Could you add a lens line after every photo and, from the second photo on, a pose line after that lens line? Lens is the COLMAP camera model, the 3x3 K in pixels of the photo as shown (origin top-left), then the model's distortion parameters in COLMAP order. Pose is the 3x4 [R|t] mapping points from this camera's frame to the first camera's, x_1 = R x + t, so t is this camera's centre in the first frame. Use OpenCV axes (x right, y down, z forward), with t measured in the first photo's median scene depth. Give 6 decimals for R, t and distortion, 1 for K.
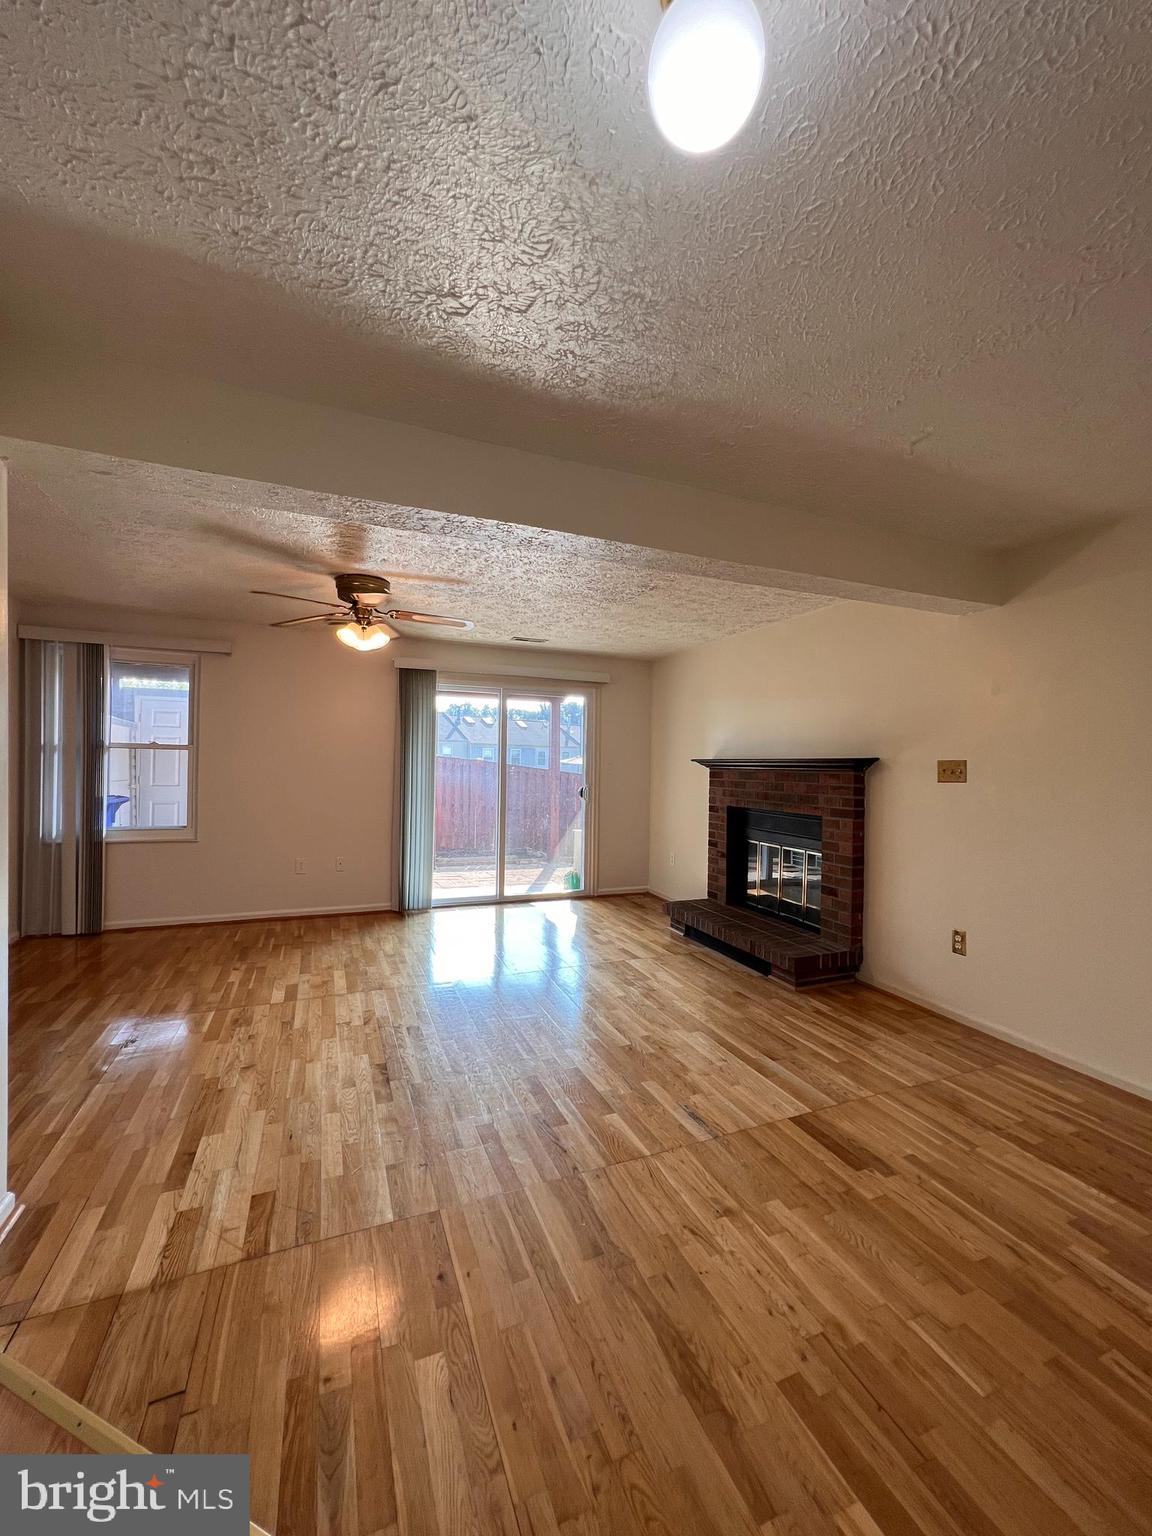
lens RADIAL K [[614.3, 0, 576.5], [0, 614.3, 769.1], [0, 0, 1]] dist [-0.003212, 0.000922]
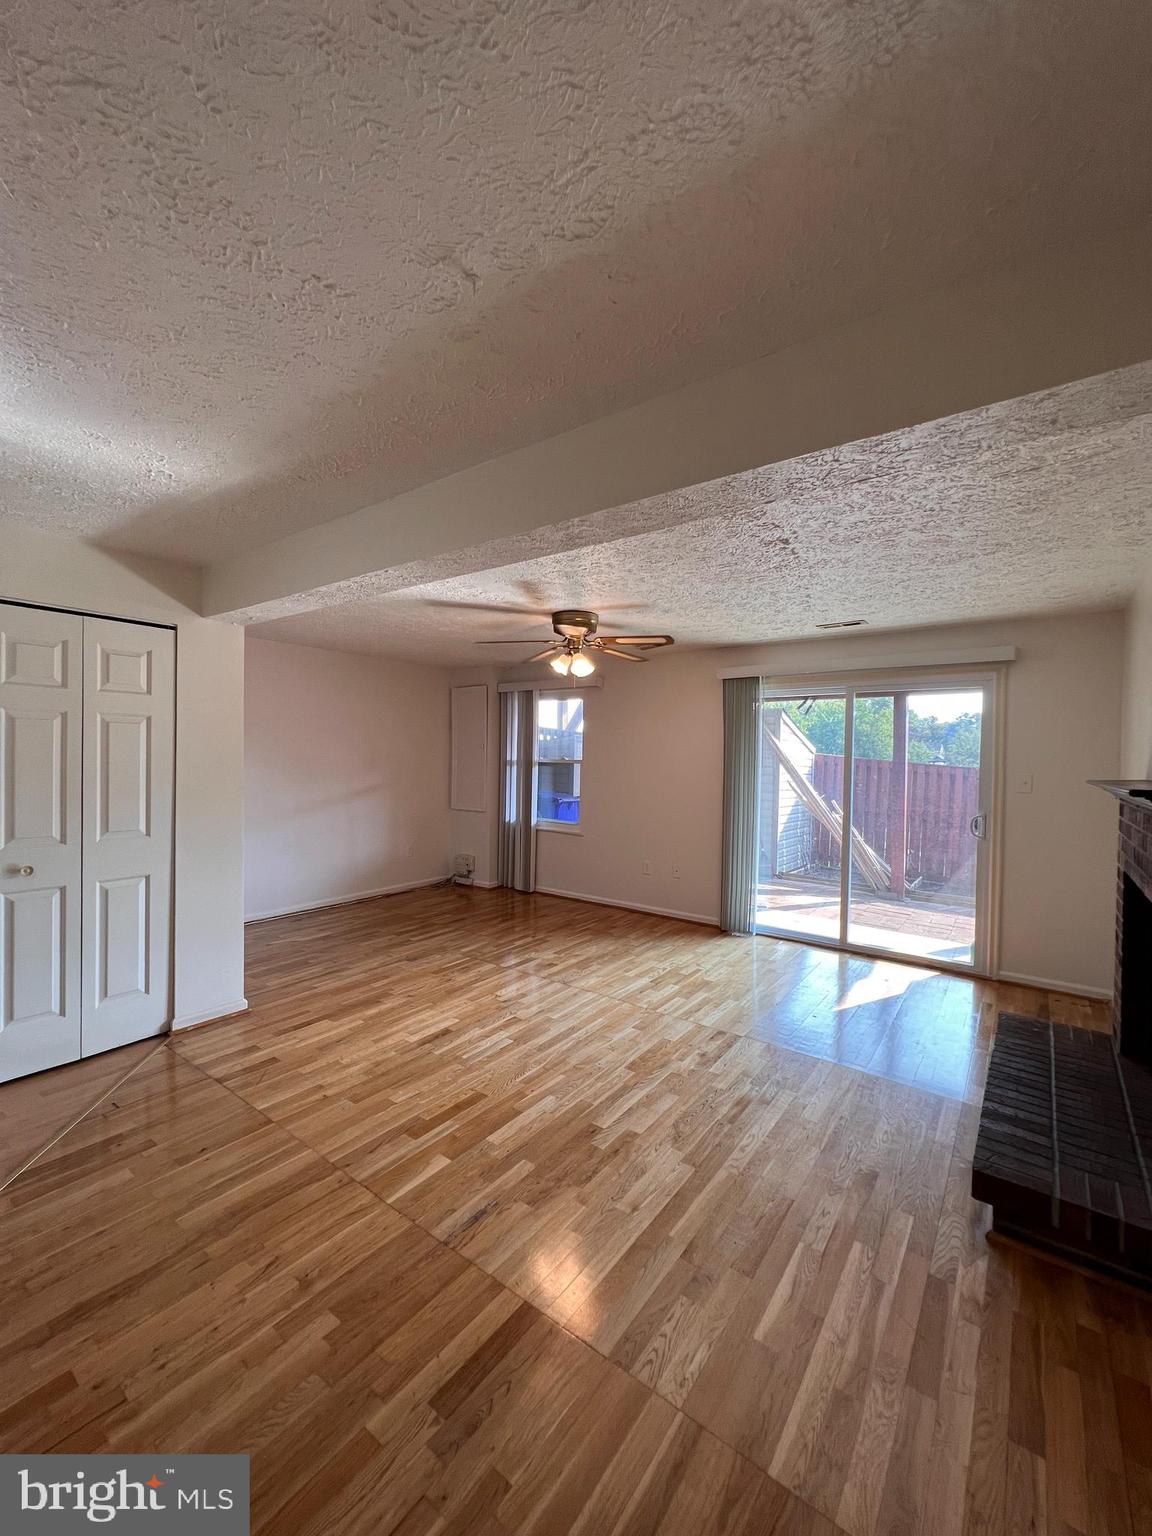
lens RADIAL K [[614.3, 0, 576.0], [0, 614.3, 767.7], [0, 0, 1]] dist [-0.003212, 0.000922]
pose [[0.516076, 0.005928, -0.856522, 0.686364], [-0.016893, 0.999852, -0.003259, -0.027588], [0.856376, 0.016152, 0.516100, 0.479392]]
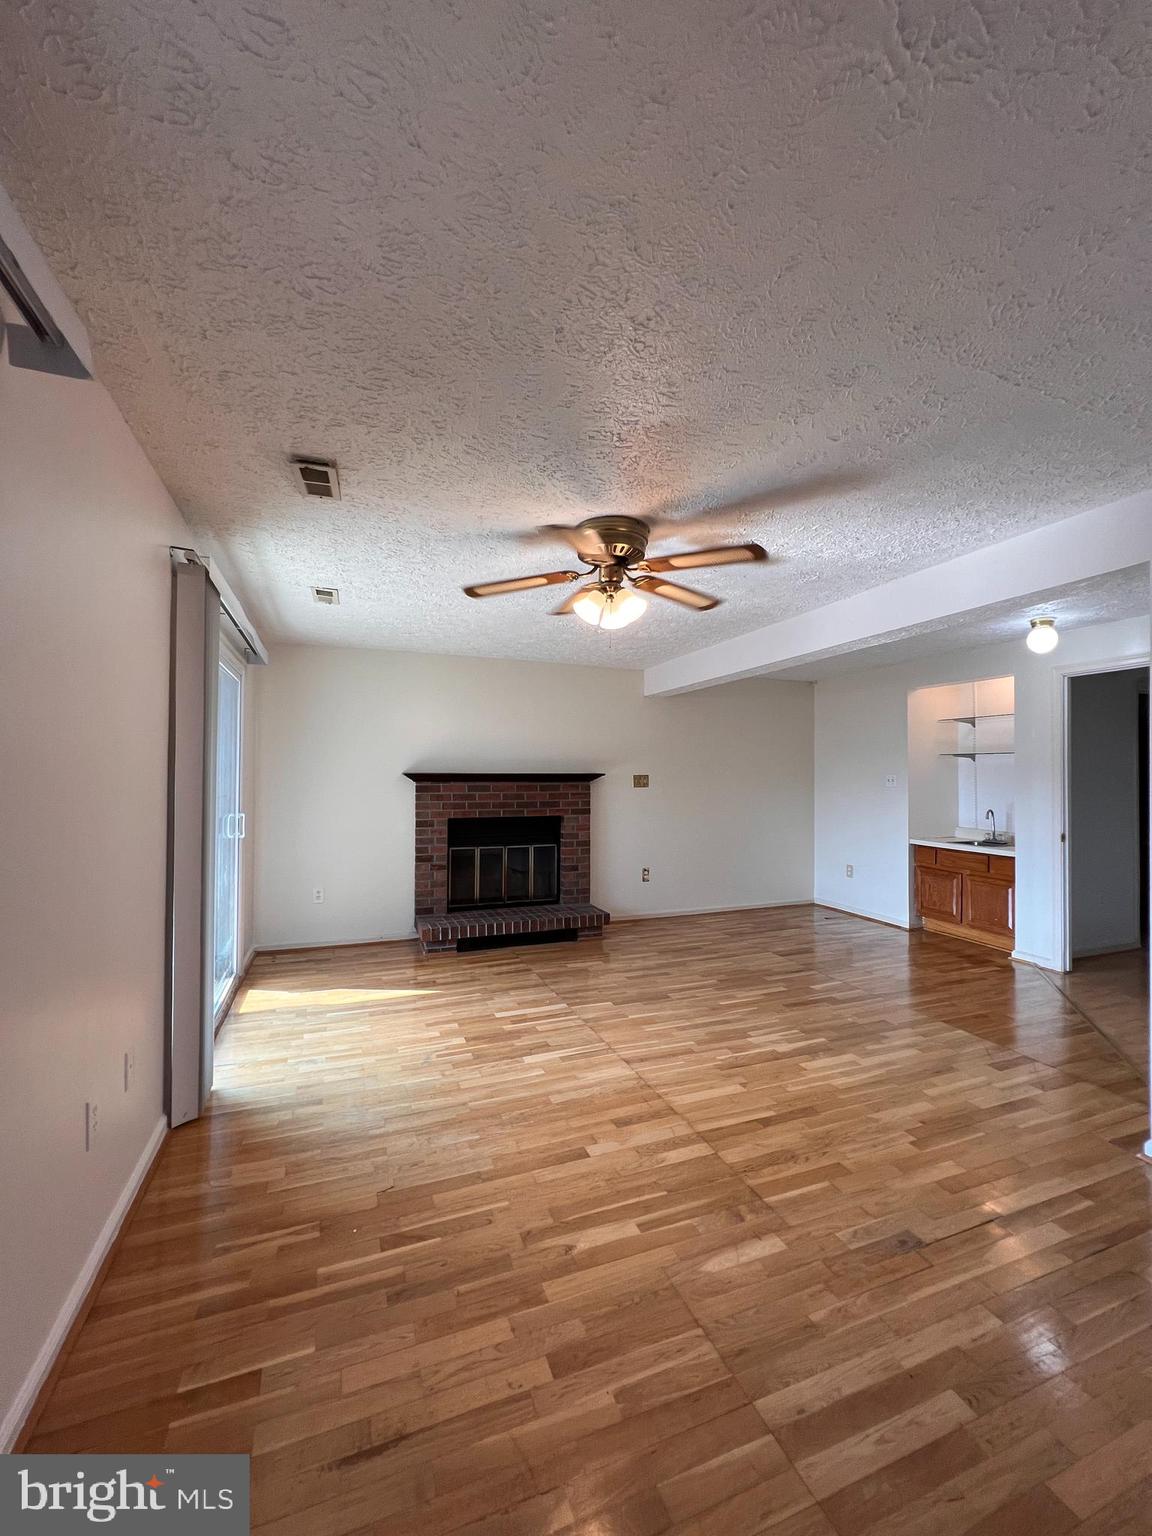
lens RADIAL K [[614.3, 0, 574.9], [0, 614.3, 769.1], [0, 0, 1]] dist [-0.003212, 0.000922]
pose [[0.022499, -0.002687, 0.999743, -1.181726], [0.006188, 0.999978, 0.002548, -0.036518], [-0.999728, 0.006129, 0.022515, 1.150068]]
